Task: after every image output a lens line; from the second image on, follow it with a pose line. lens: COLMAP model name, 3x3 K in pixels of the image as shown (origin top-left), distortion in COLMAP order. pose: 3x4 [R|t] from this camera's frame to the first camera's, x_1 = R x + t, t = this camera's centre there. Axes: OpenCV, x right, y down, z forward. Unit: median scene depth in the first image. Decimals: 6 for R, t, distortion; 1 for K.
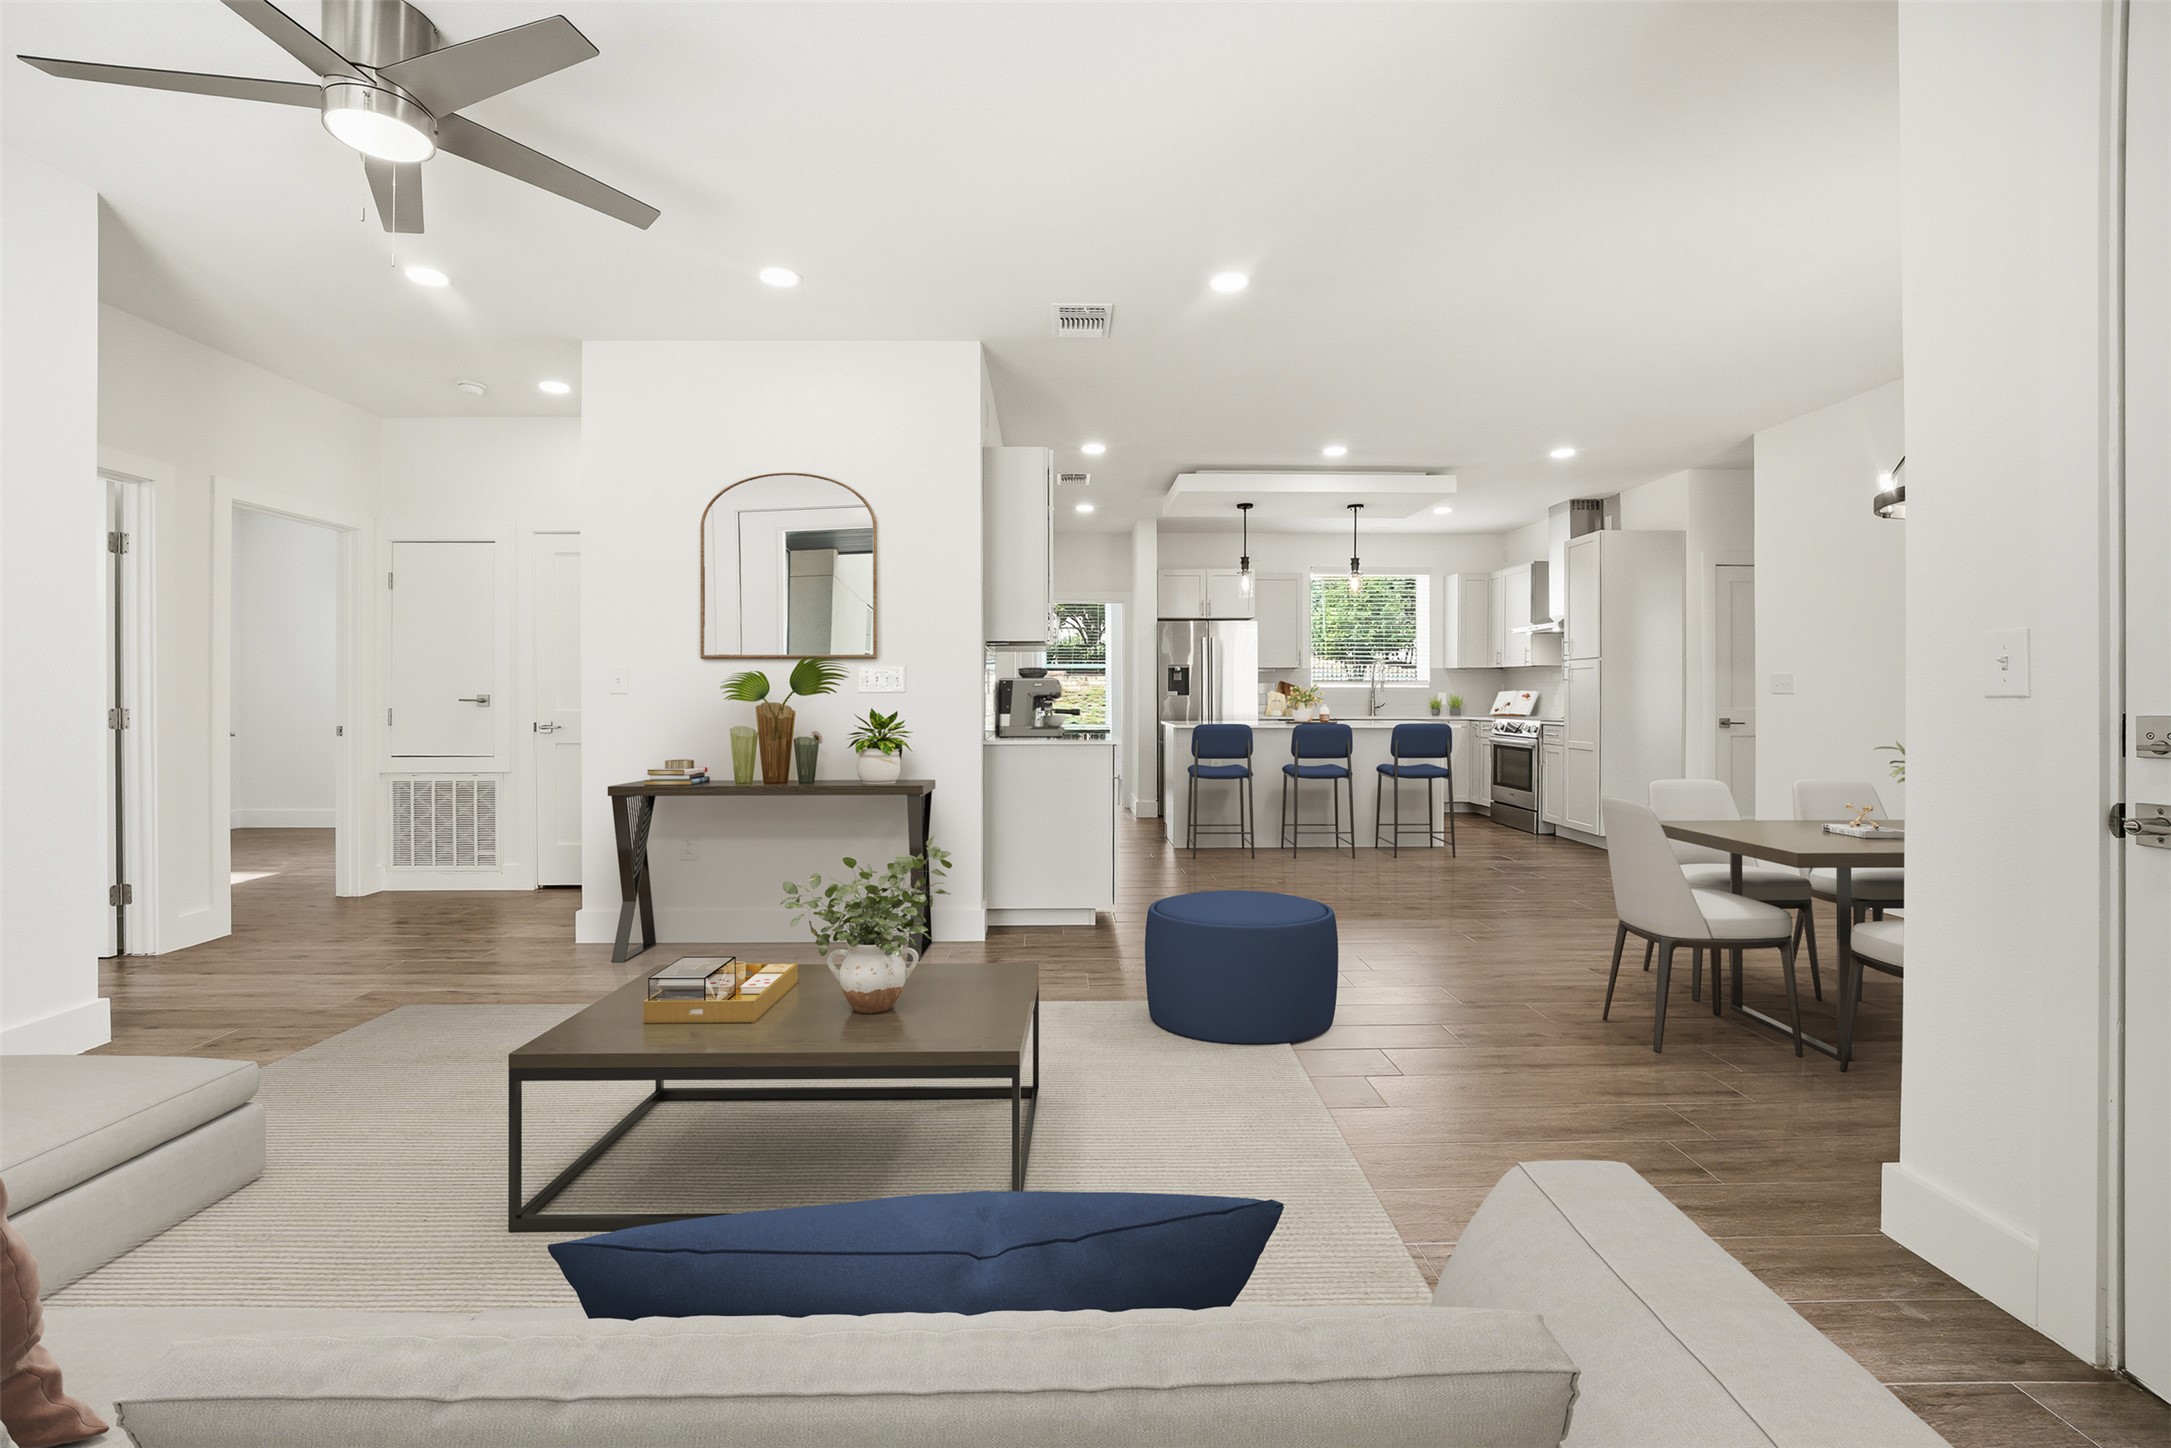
lens RADIAL K [[926.0, 0, 1080.4], [0, 926.0, 697.5], [0, 0, 1]] dist [-0.026766, -0.000168]
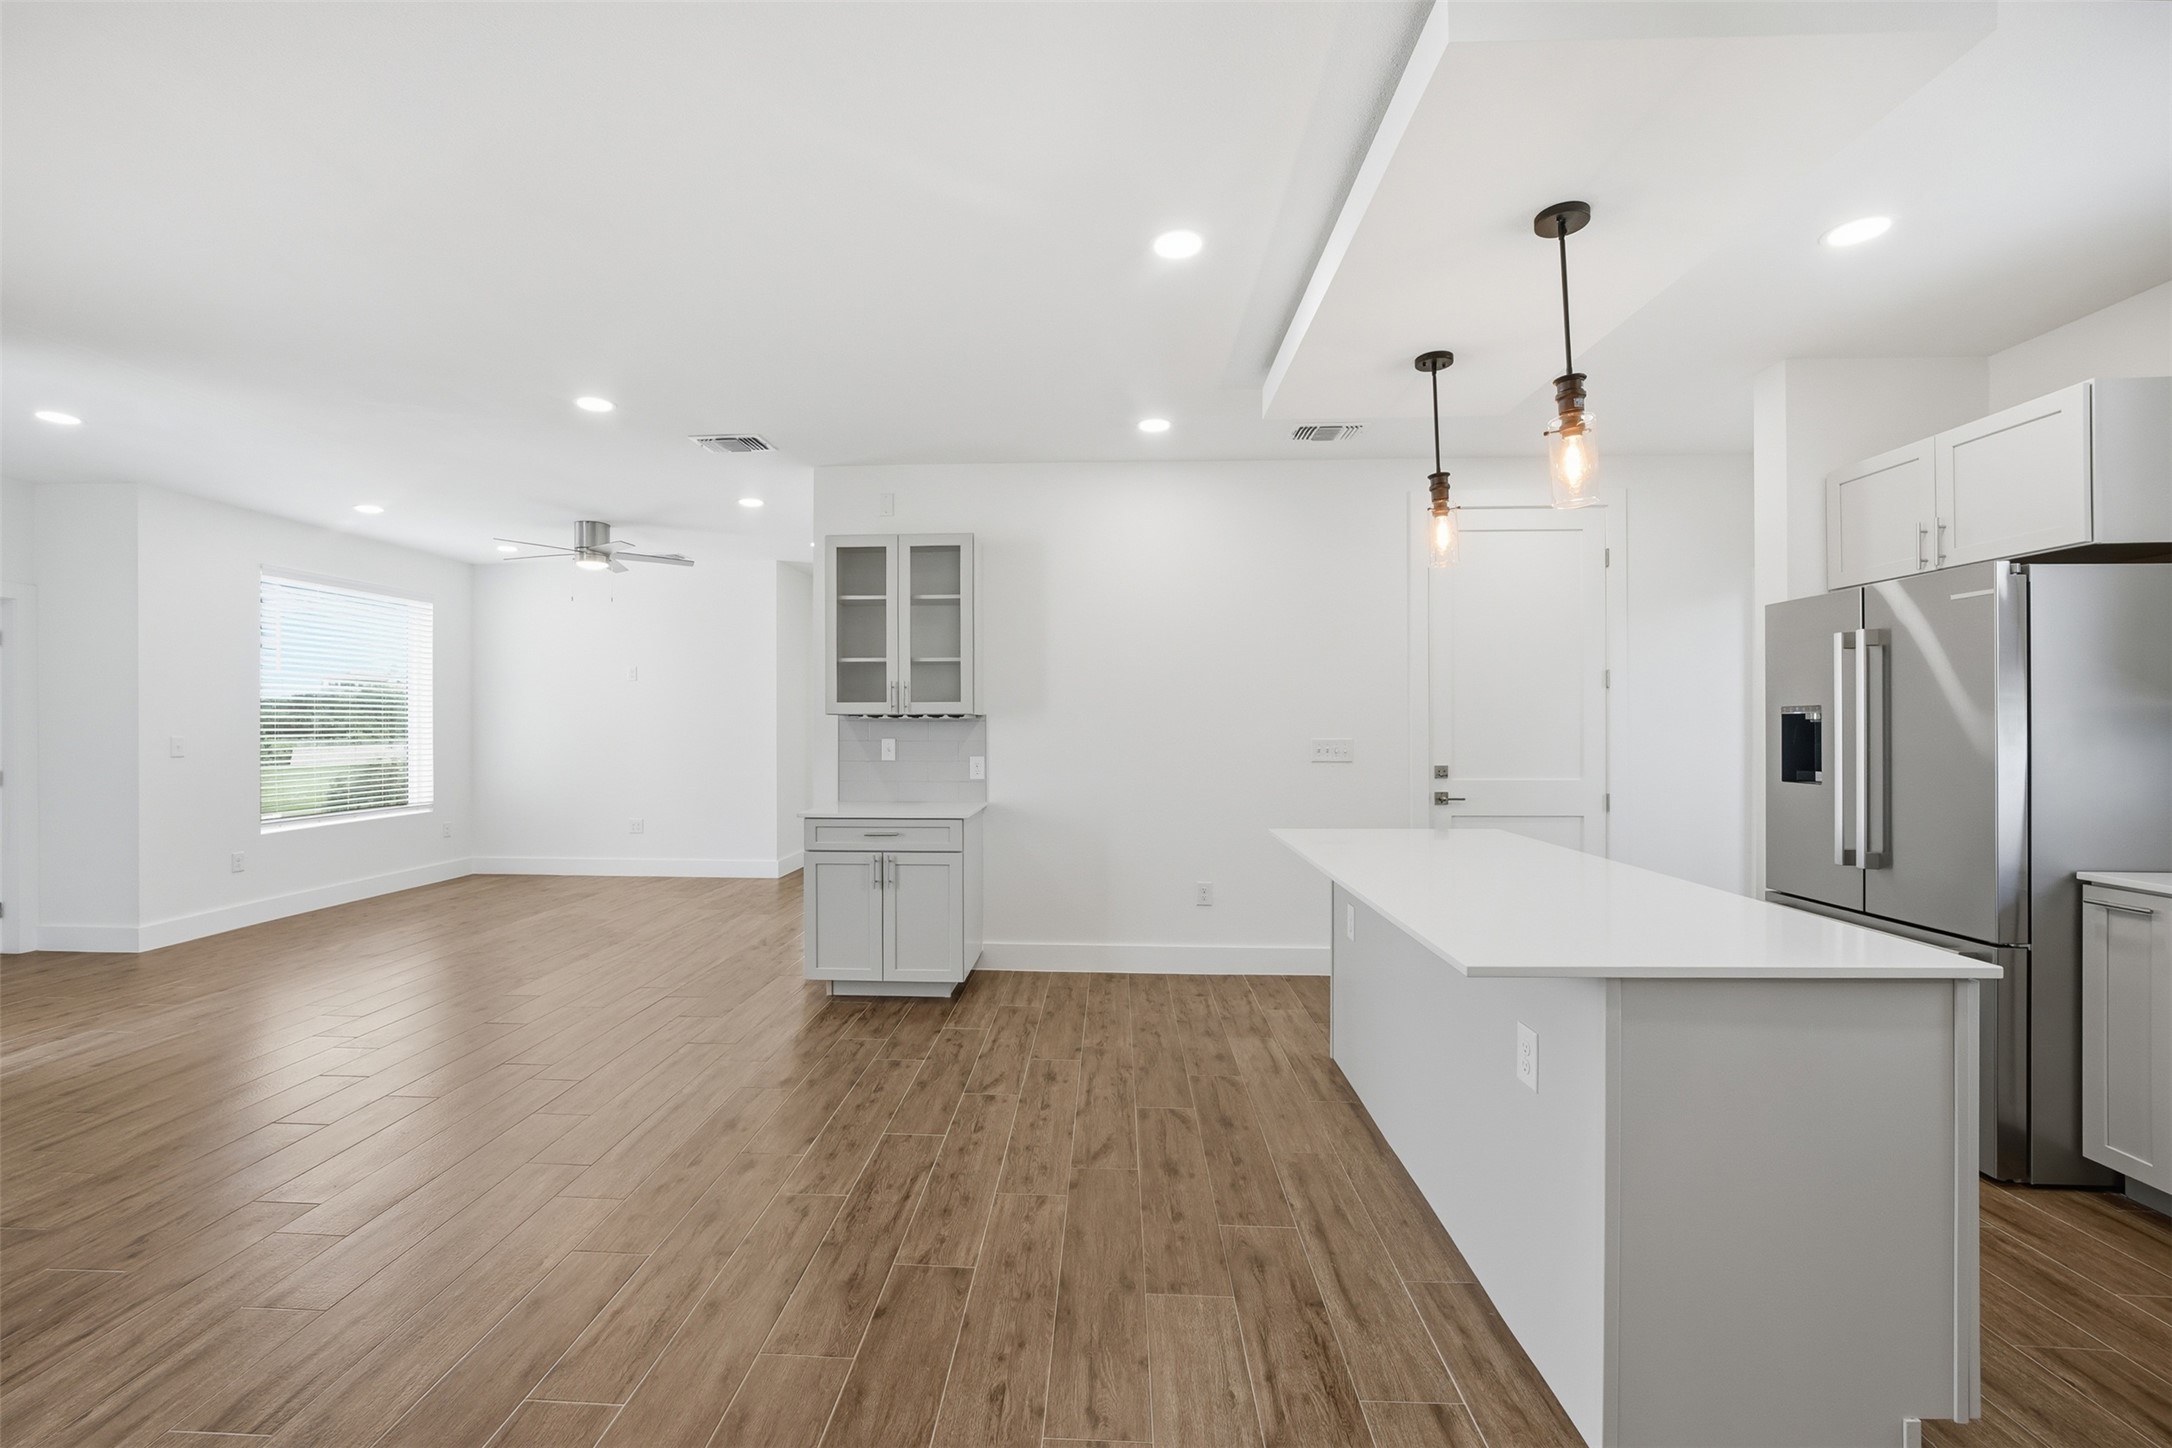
lens RADIAL K [[889.8, 0, 1070.3], [0, 889.8, 722.4], [0, 0, 1]] dist [-0.013167, 0.000571]
pose [[-0.076489, -0.000147, -0.997070, 0.636698], [-0.002682, 0.999996, 0.000058, -0.034655], [0.997067, 0.002678, -0.076489, 0.879460]]
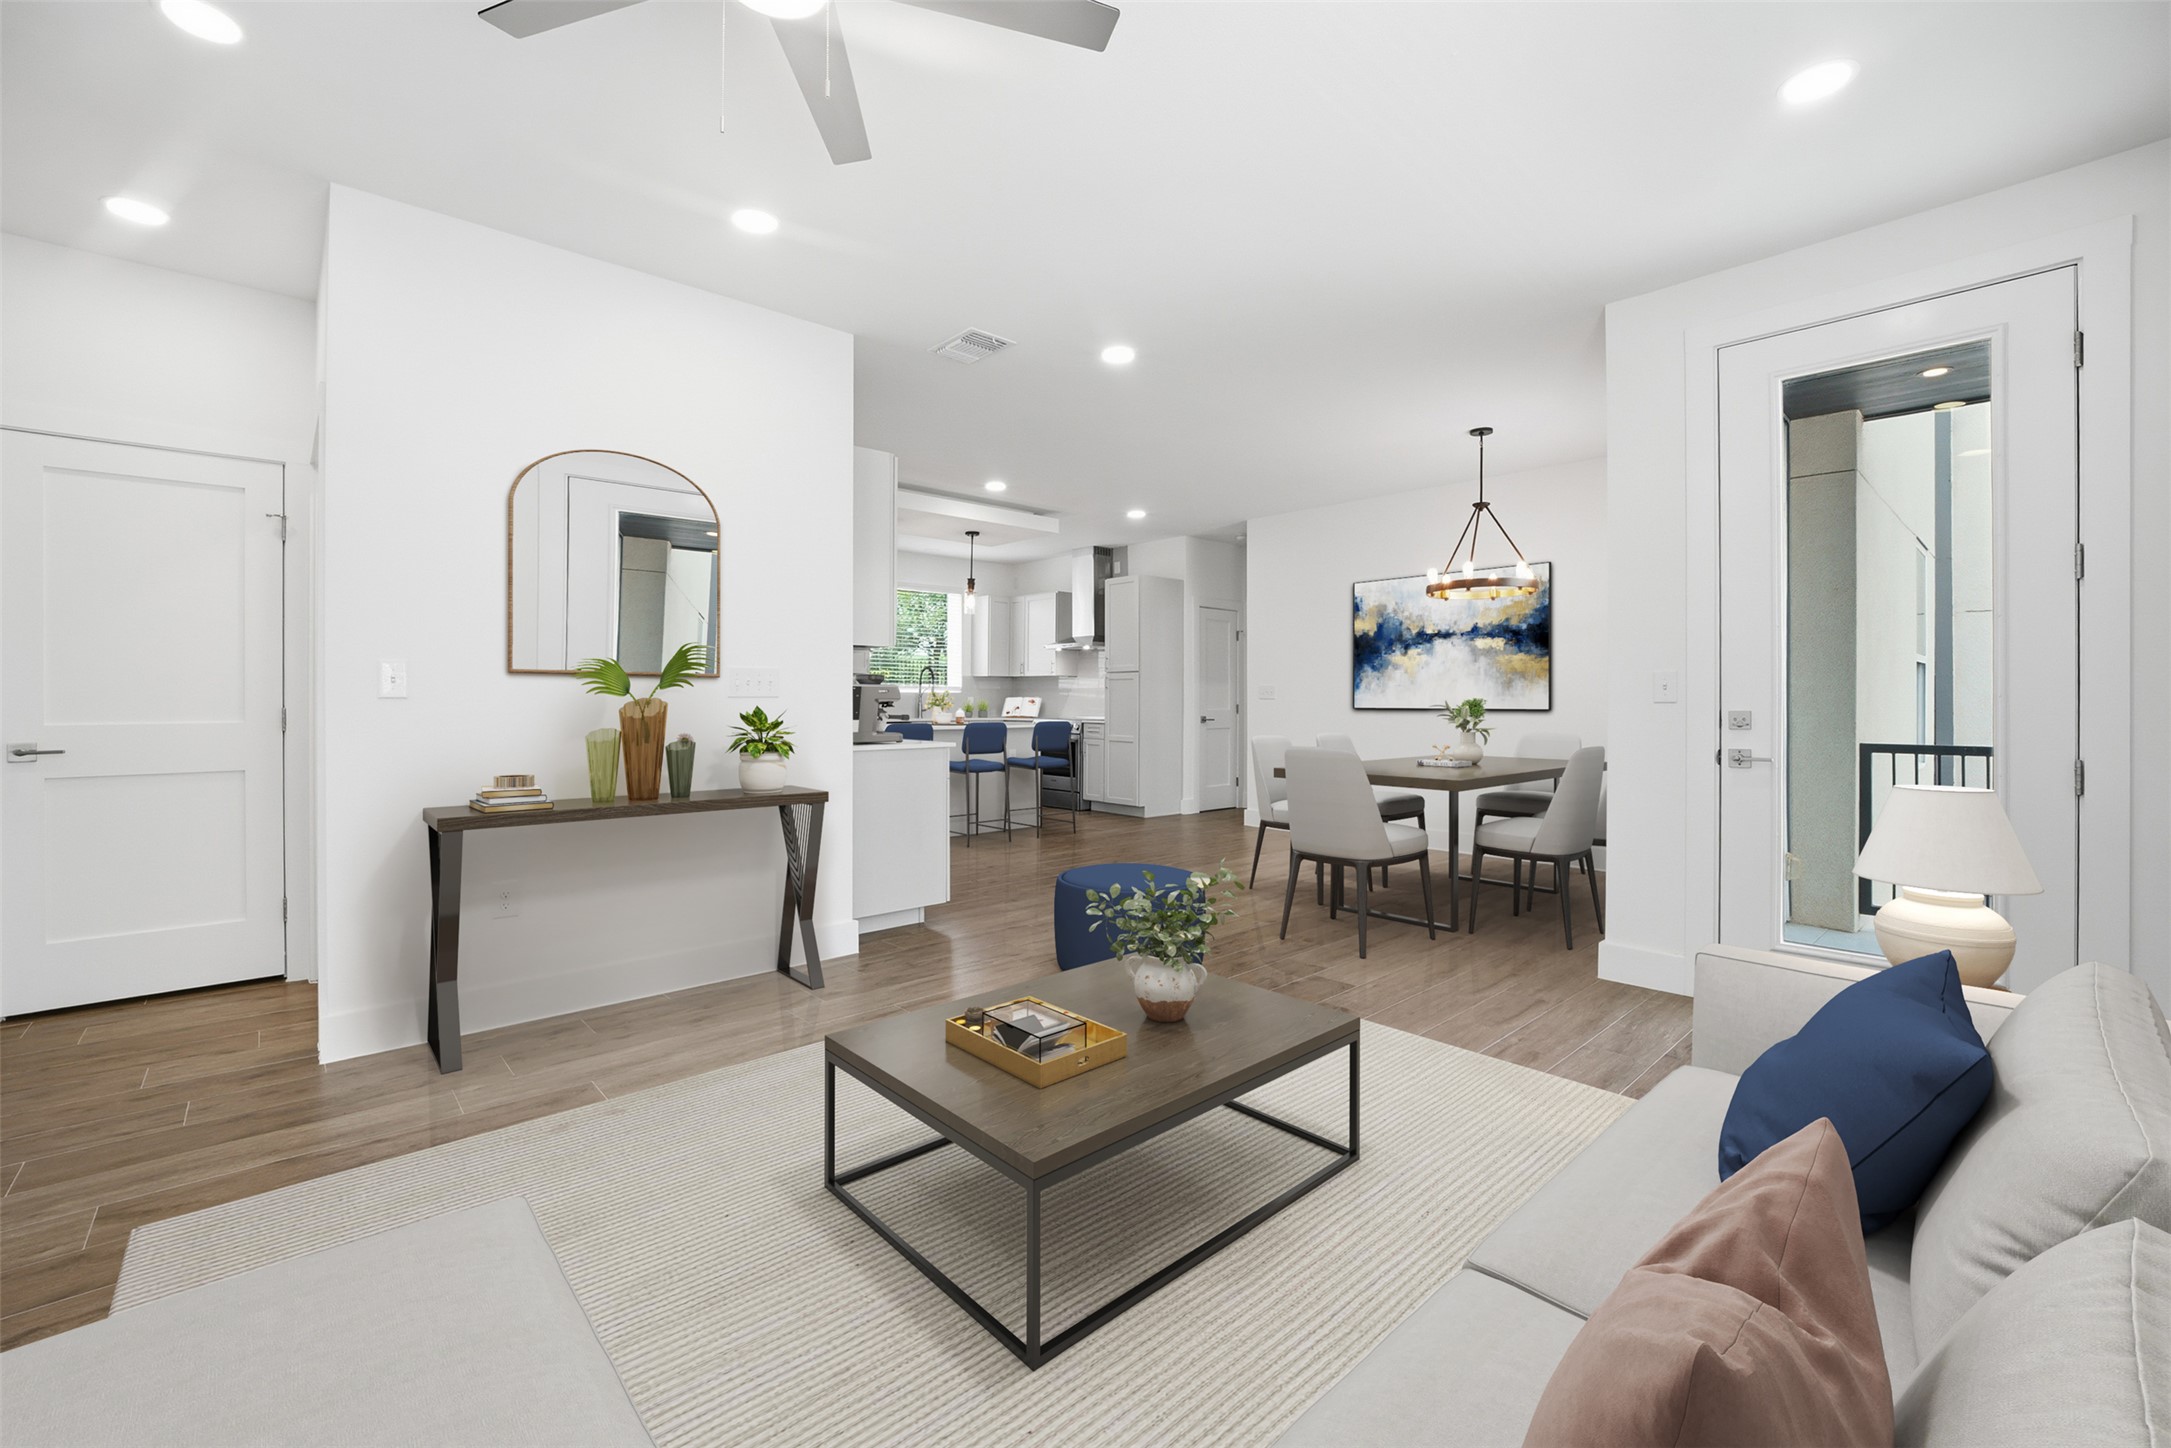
lens RADIAL K [[901.1, 0, 1072.4], [0, 901.1, 698.4], [0, 0, 1]] dist [-0.004373, -0.000157]
pose [[0.761433, 0.003180, 0.648235, -0.335348], [0.002802, 0.999962, -0.008196, 0.006290], [-0.648237, 0.008057, 0.761396, 0.077807]]
